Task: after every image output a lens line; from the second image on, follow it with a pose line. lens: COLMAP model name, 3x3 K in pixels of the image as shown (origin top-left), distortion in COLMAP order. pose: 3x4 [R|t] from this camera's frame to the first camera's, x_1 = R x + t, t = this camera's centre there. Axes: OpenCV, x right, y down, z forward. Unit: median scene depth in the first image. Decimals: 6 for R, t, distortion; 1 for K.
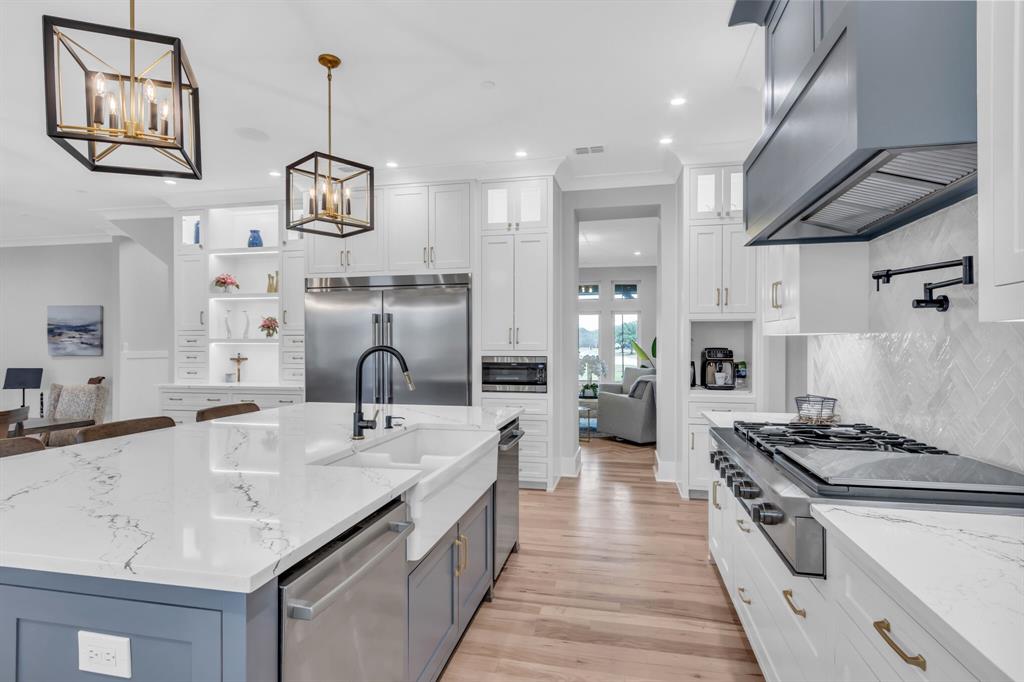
lens RADIAL K [[530.4, 0, 509.6], [0, 530.4, 344.8], [0, 0, 1]] dist [0.001561, -0.000857]
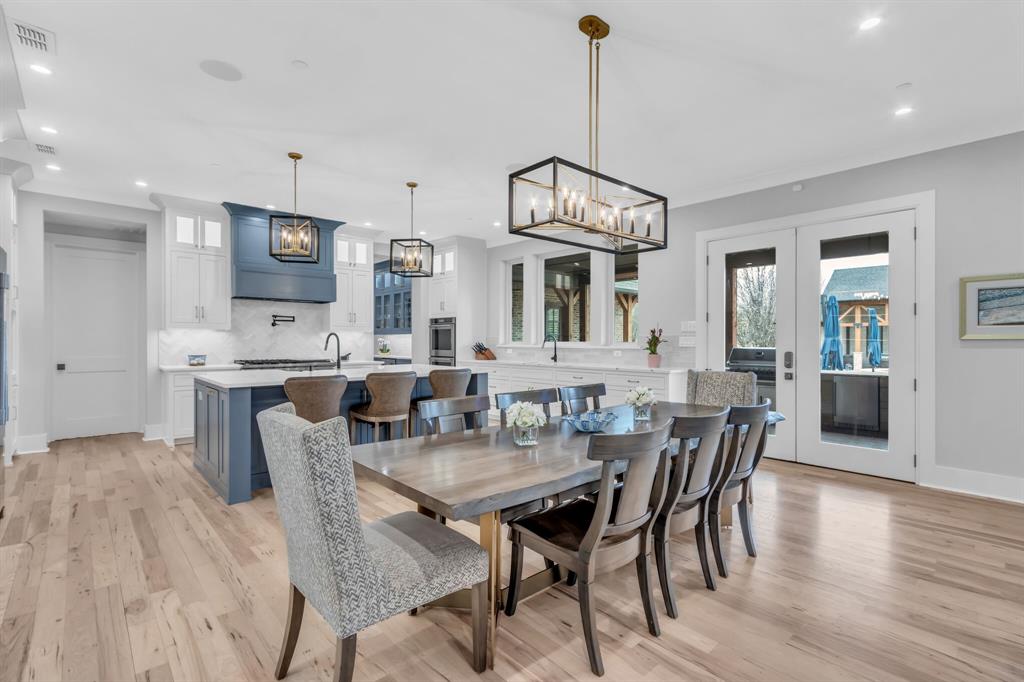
lens RADIAL K [[471.8, 0, 506.1], [0, 471.8, 341.4], [0, 0, 1]] dist [0.001521, -0.001027]
pose [[-0.813071, -0.000266, 0.582164, -1.058986], [-0.000795, 0.999999, -0.000653, 0.020485], [-0.582163, -0.000993, -0.813071, 1.122565]]
